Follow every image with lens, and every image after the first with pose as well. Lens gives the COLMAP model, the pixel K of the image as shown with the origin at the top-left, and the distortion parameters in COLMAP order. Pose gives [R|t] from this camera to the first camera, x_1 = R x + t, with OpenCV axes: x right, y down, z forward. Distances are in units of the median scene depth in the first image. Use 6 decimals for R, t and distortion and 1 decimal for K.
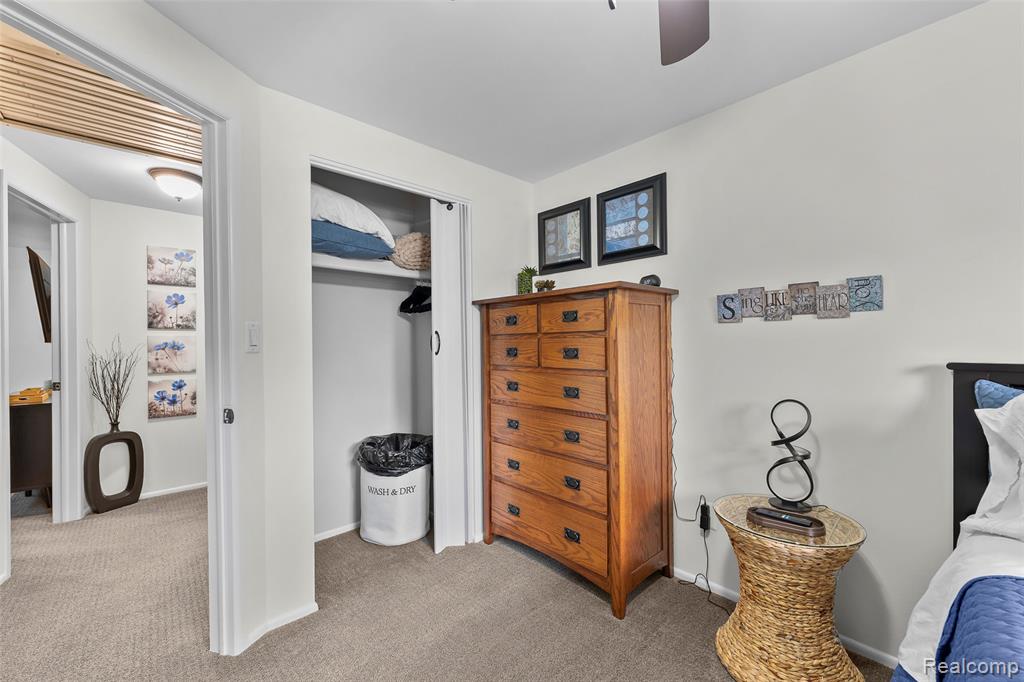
lens RADIAL K [[406.9, 0, 513.7], [0, 406.9, 338.5], [0, 0, 1]] dist [0.000428, 0.000019]
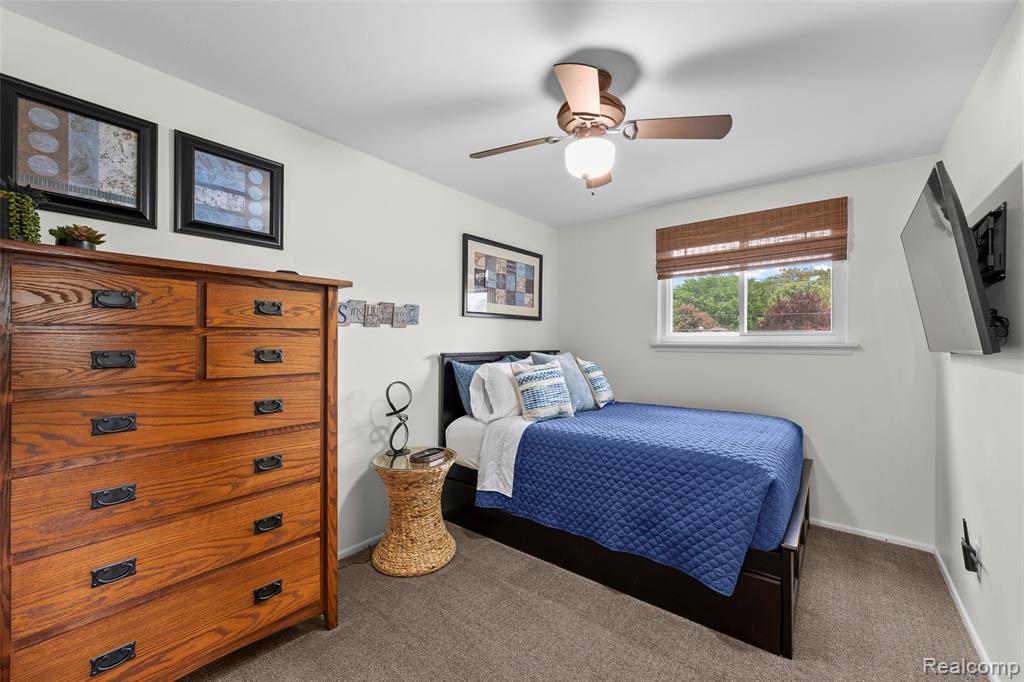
lens RADIAL K [[412.4, 0, 512.5], [0, 412.4, 331.9], [0, 0, 1]] dist [-0.000536, -0.000010]
pose [[-0.143704, 0.030322, 0.989156, -0.708177], [-0.010881, 0.999422, -0.032217, 0.010845], [-0.989561, -0.015392, -0.143291, 0.656532]]
